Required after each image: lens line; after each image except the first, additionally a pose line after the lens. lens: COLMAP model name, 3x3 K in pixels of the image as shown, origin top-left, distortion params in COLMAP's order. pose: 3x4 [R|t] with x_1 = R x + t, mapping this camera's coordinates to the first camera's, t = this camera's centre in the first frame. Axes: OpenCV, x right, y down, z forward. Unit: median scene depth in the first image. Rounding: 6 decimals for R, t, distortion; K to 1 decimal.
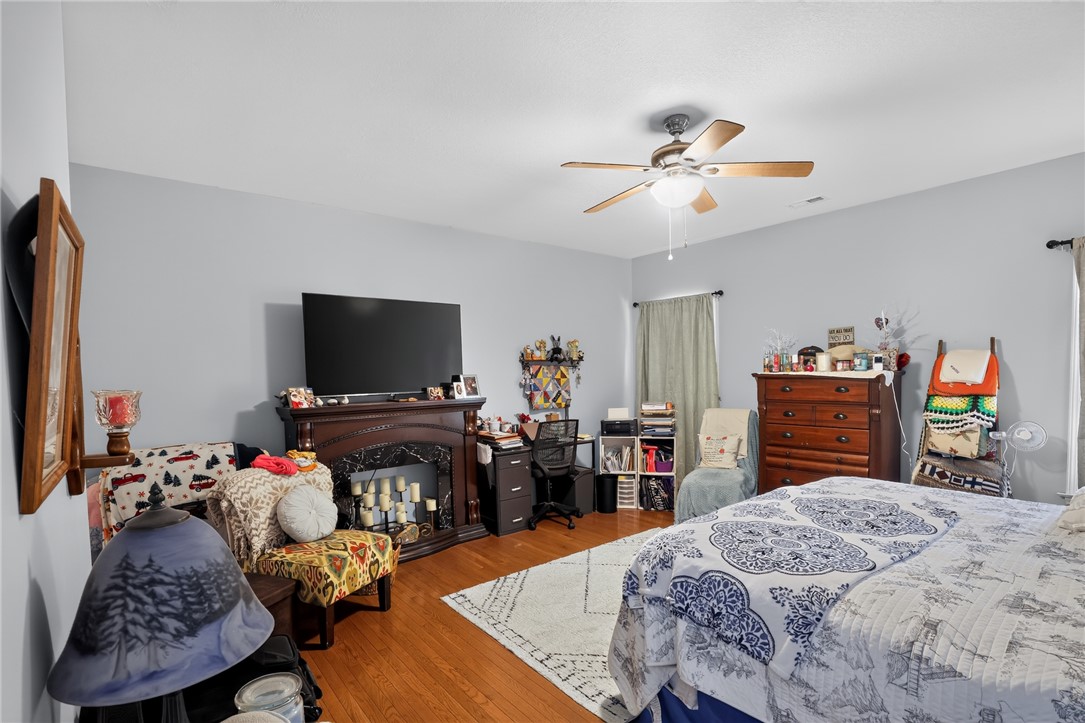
lens RADIAL K [[507.0, 0, 536.5], [0, 507.0, 403.9], [0, 0, 1]] dist [-0.040902, 0.007949]
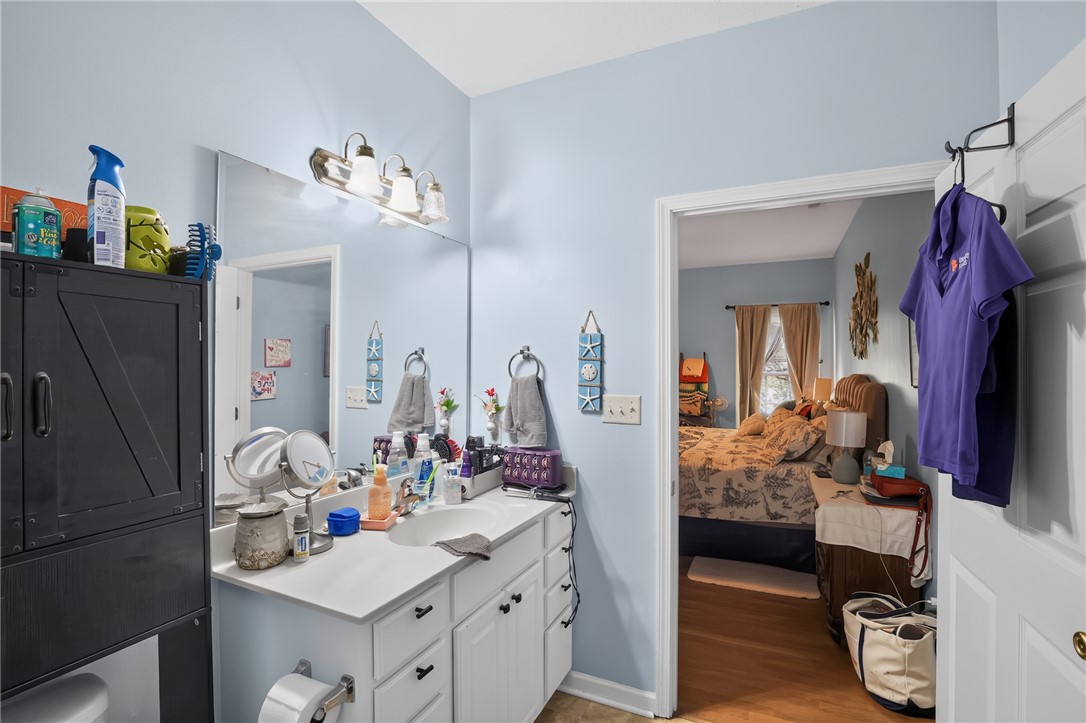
lens RADIAL K [[499.3, 0, 538.5], [0, 499.3, 366.2], [0, 0, 1]] dist [-0.031191, -0.000135]
pose [[0.892104, 0.019359, 0.451416, -0.531506], [0.008972, 0.998126, -0.060535, 0.030866], [-0.451741, 0.058054, 0.890258, -0.436453]]
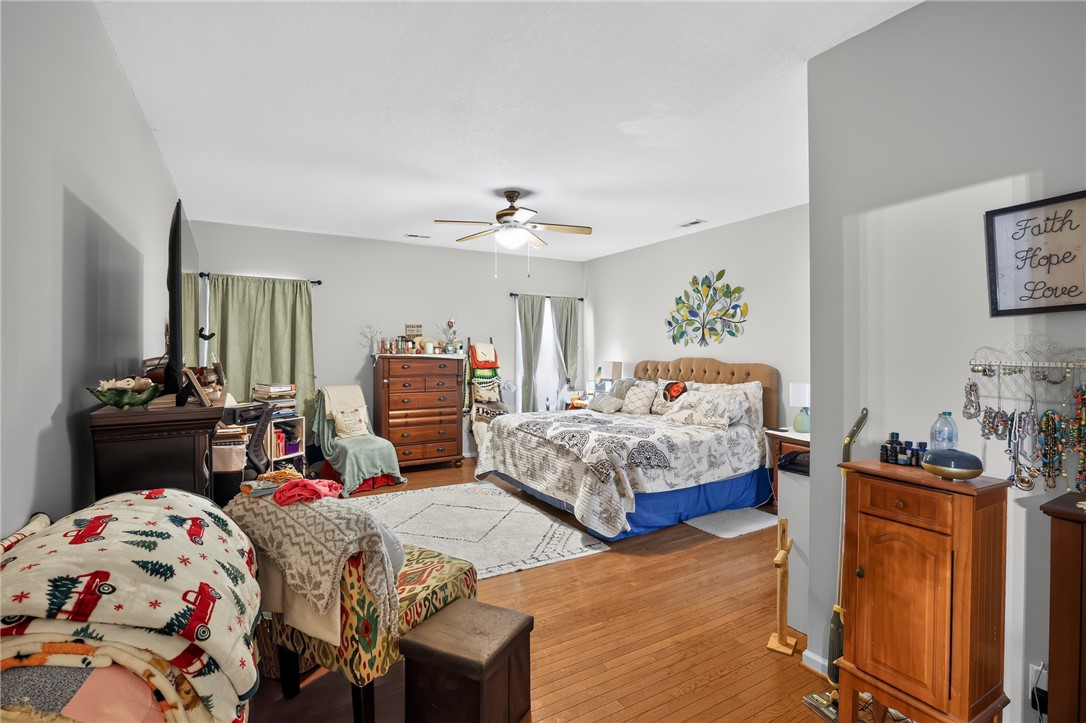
lens RADIAL K [[508.0, 0, 535.7], [0, 508.0, 352.4], [0, 0, 1]] dist [-0.030113, 0.008624]
pose [[0.140344, 0.016792, 0.989960, -1.017628], [0.053876, 0.998245, -0.024570, -0.020663], [-0.988636, 0.056784, 0.139193, 0.575324]]
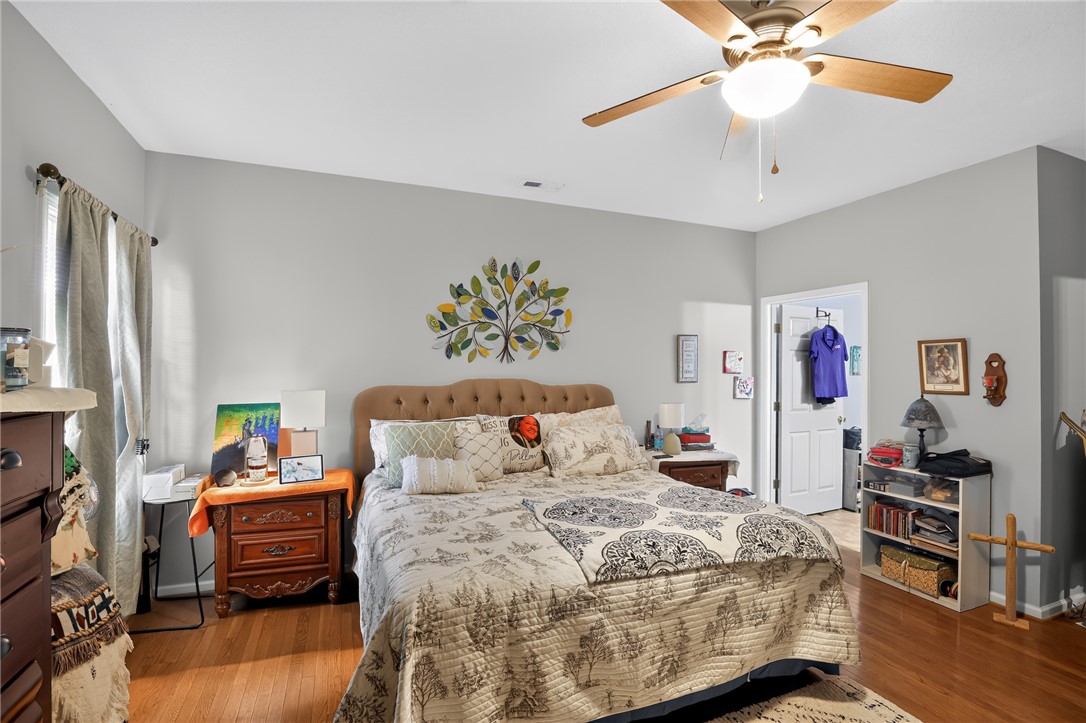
lens RADIAL K [[499.3, 0, 538.5], [0, 499.3, 366.2], [0, 0, 1]] dist [-0.031191, -0.000135]
pose [[-0.960065, 0.016846, 0.279271, 0.305195], [0.031744, 0.998299, 0.048909, -0.096093], [-0.277972, 0.055821, -0.958966, 1.337742]]
